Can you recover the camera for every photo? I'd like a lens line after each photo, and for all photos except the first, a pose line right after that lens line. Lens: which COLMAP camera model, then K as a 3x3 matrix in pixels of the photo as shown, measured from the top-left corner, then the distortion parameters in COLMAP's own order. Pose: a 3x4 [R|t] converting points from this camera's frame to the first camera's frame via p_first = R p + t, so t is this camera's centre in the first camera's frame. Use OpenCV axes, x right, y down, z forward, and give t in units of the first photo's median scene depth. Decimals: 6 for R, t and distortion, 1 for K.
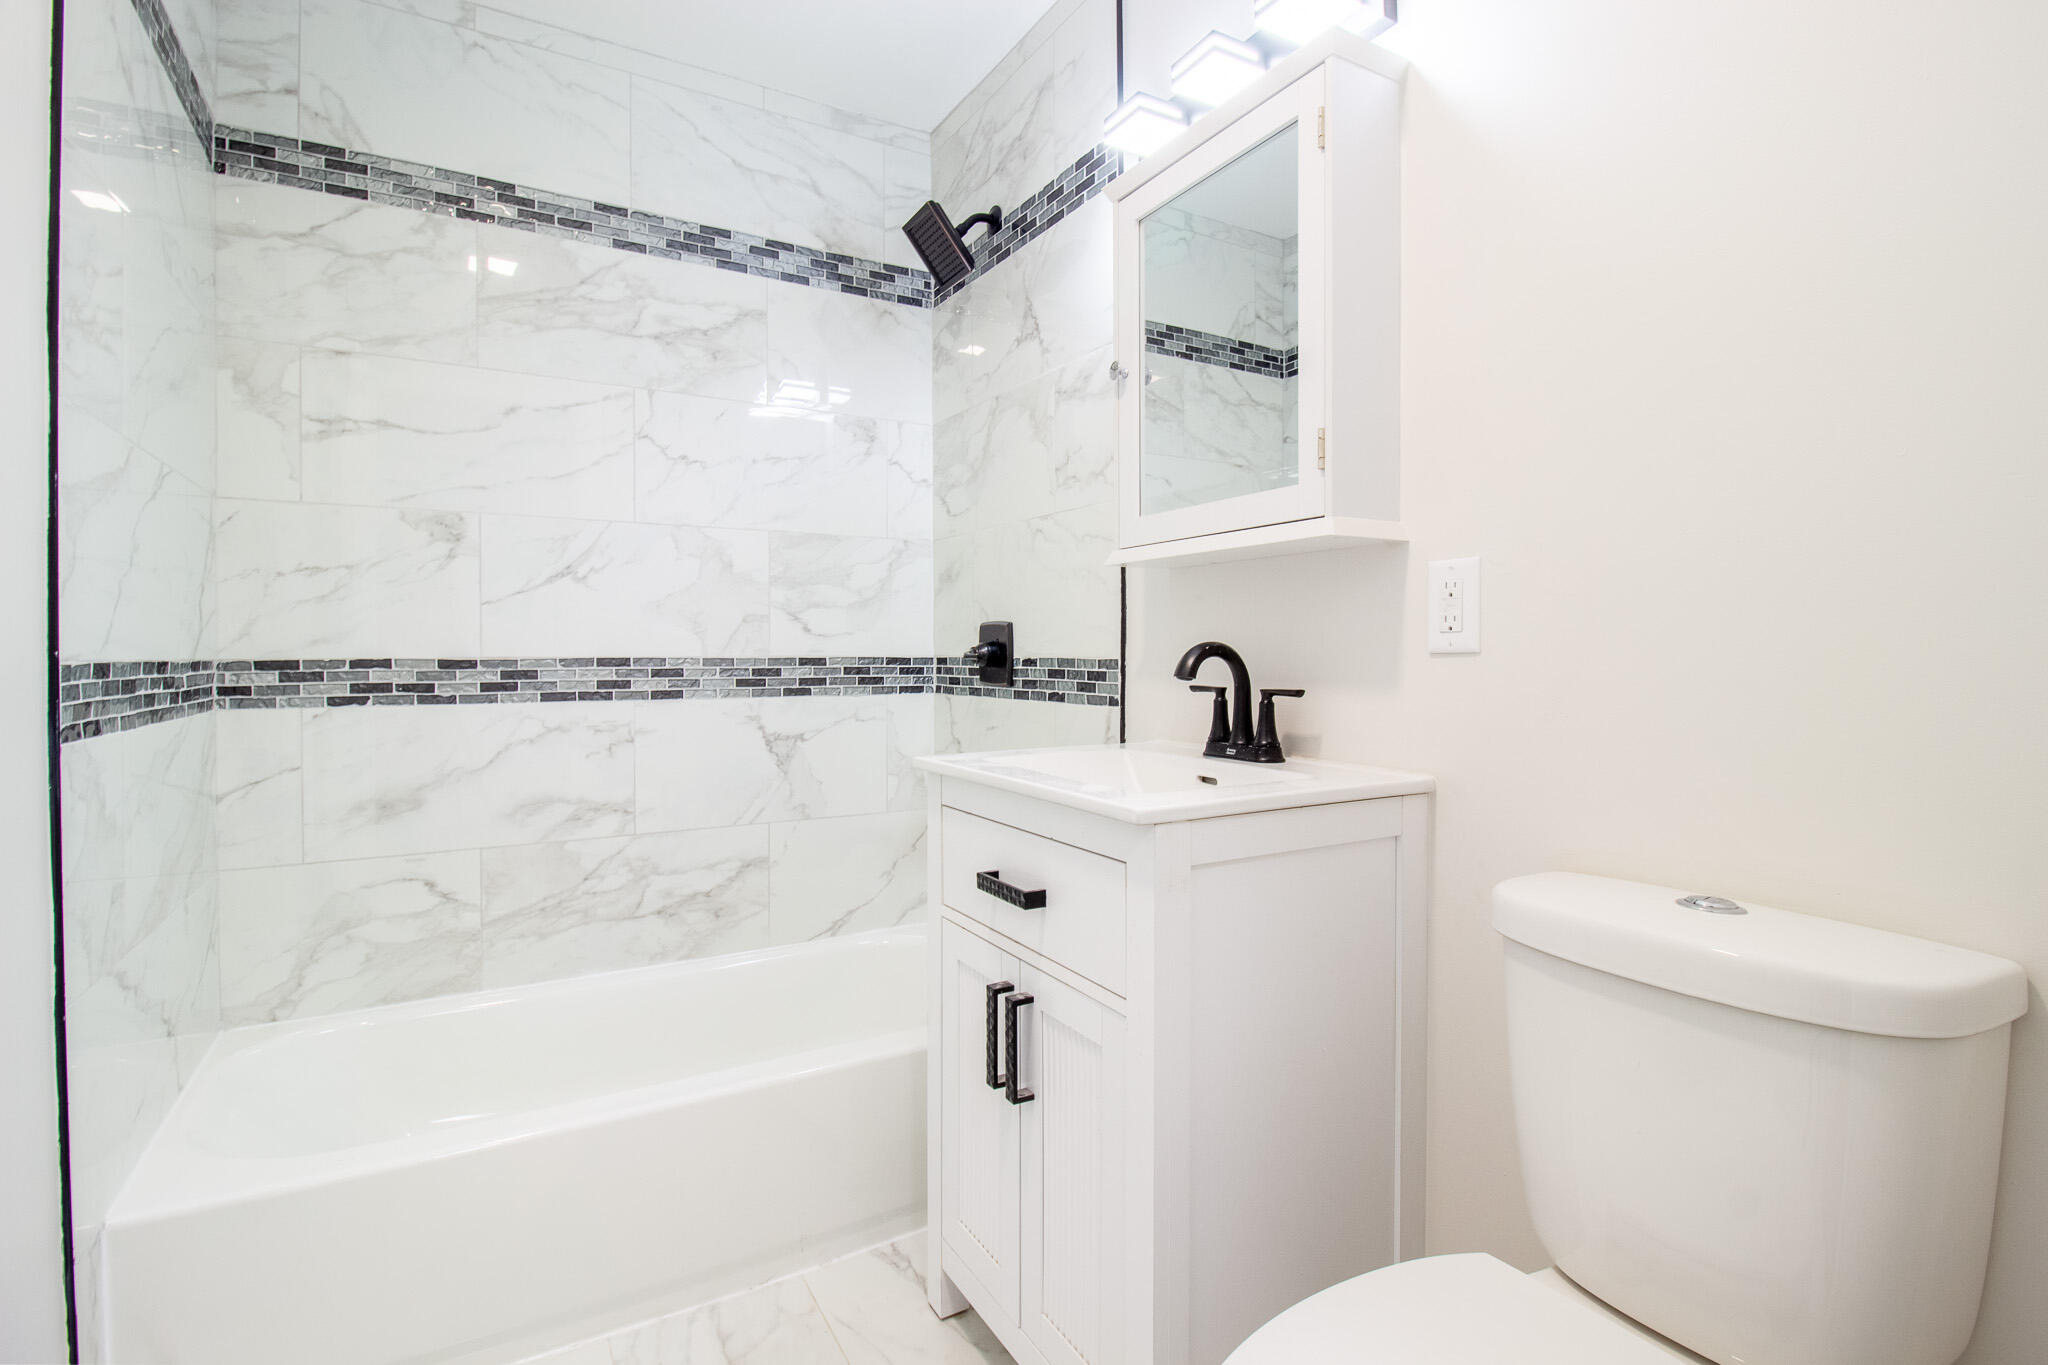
lens RADIAL K [[988.3, 0, 1029.9], [0, 988.3, 676.3], [0, 0, 1]] dist [0.006524, -0.007406]
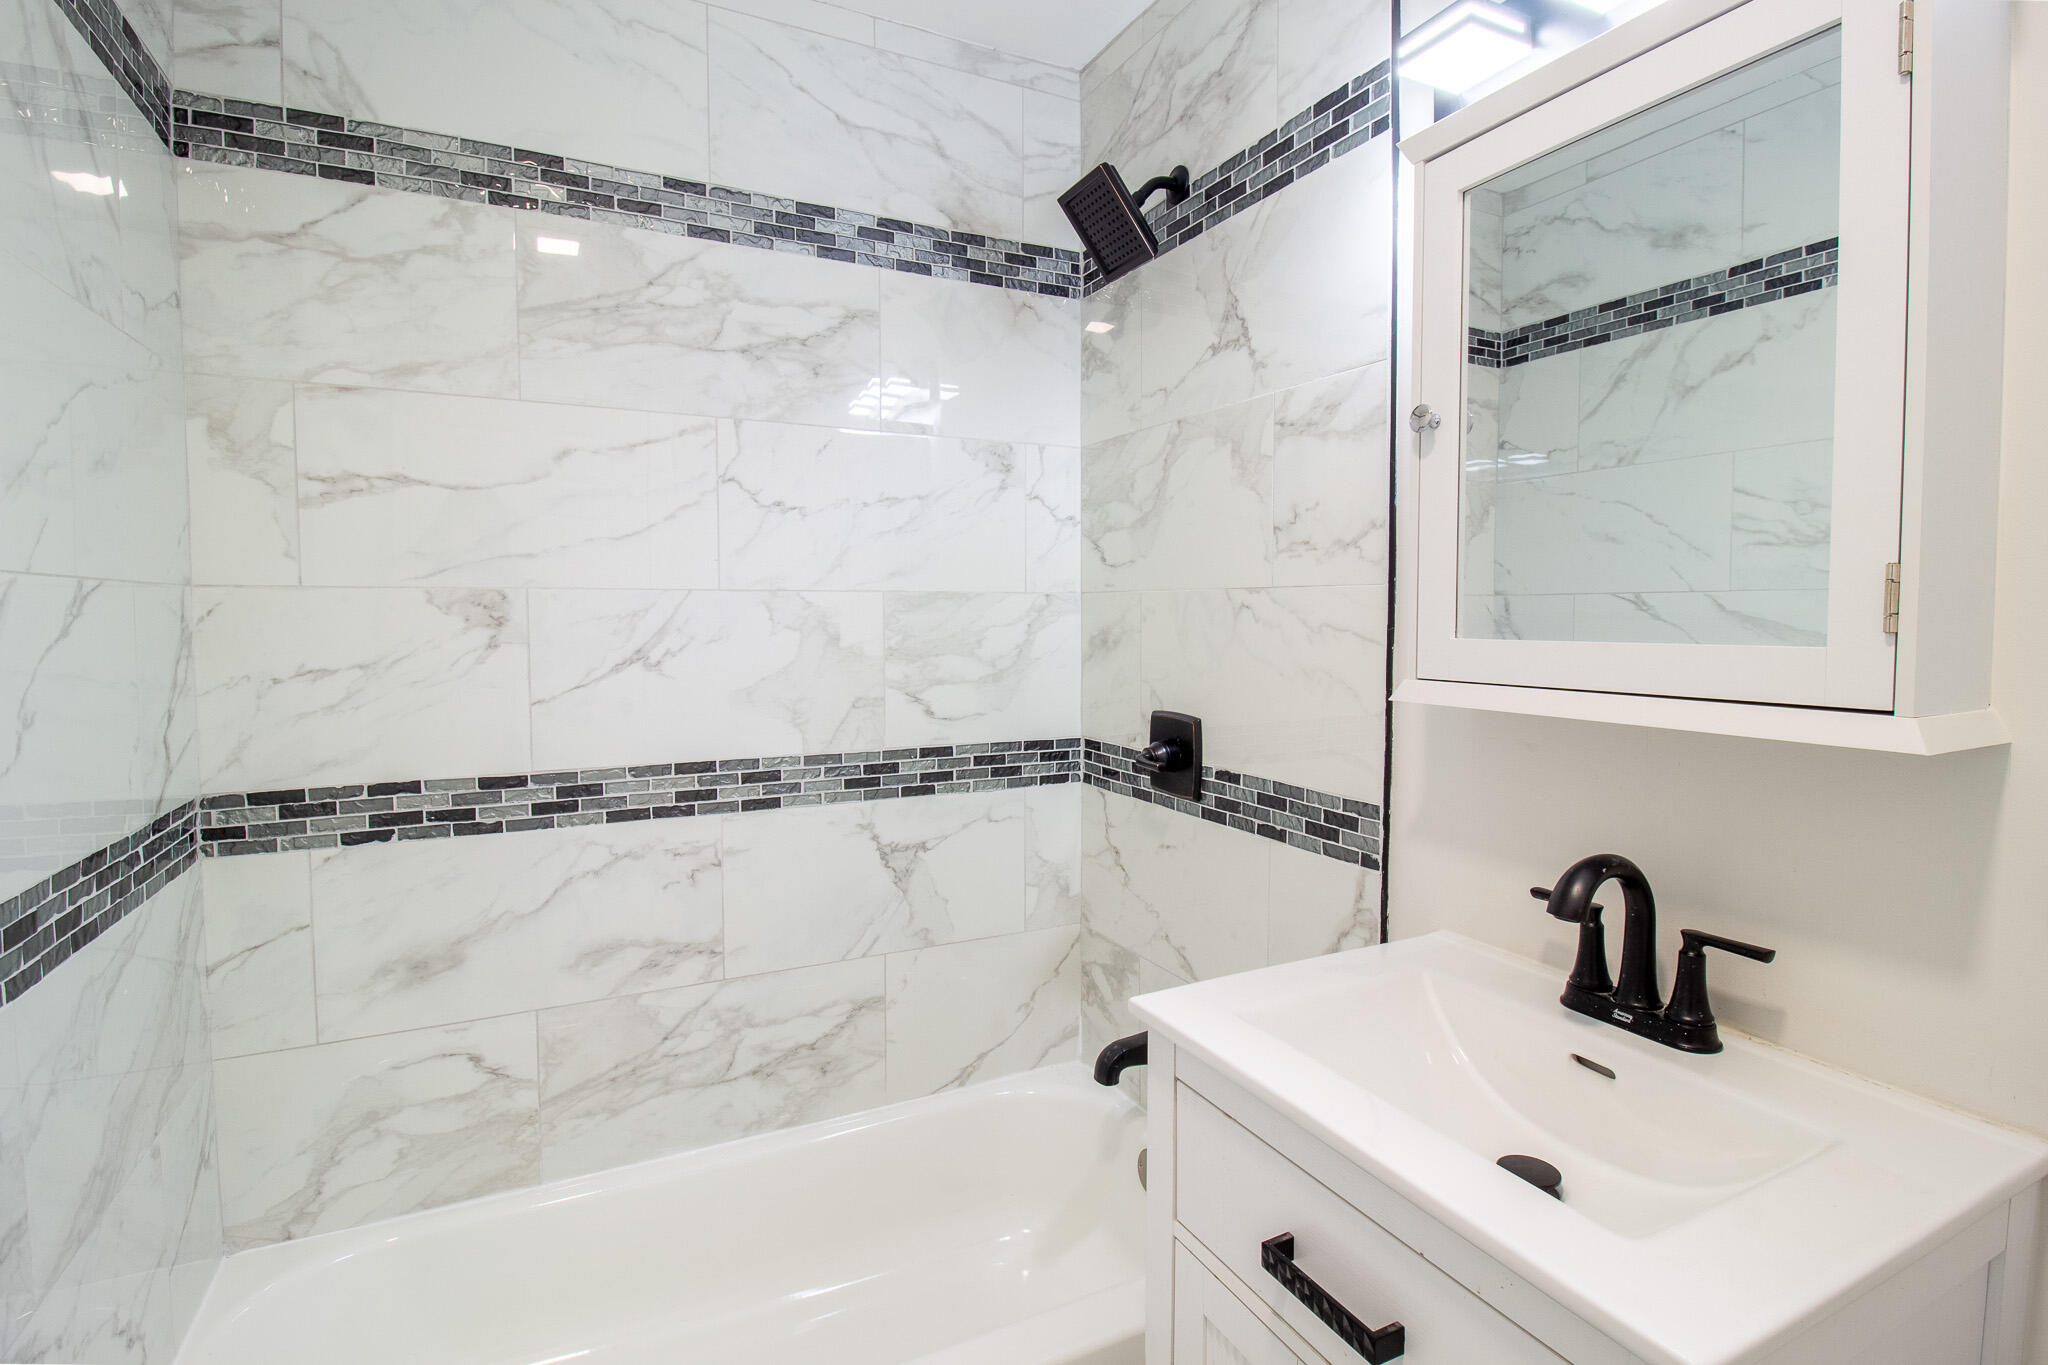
lens RADIAL K [[988.3, 0, 1028.6], [0, 988.3, 672.3], [0, 0, 1]] dist [0.006524, -0.007406]
pose [[0.997949, 0.003967, -0.063890, -0.108262], [-0.001200, 0.999062, 0.043293, -0.131075], [0.064002, -0.043128, 0.997017, 0.239404]]
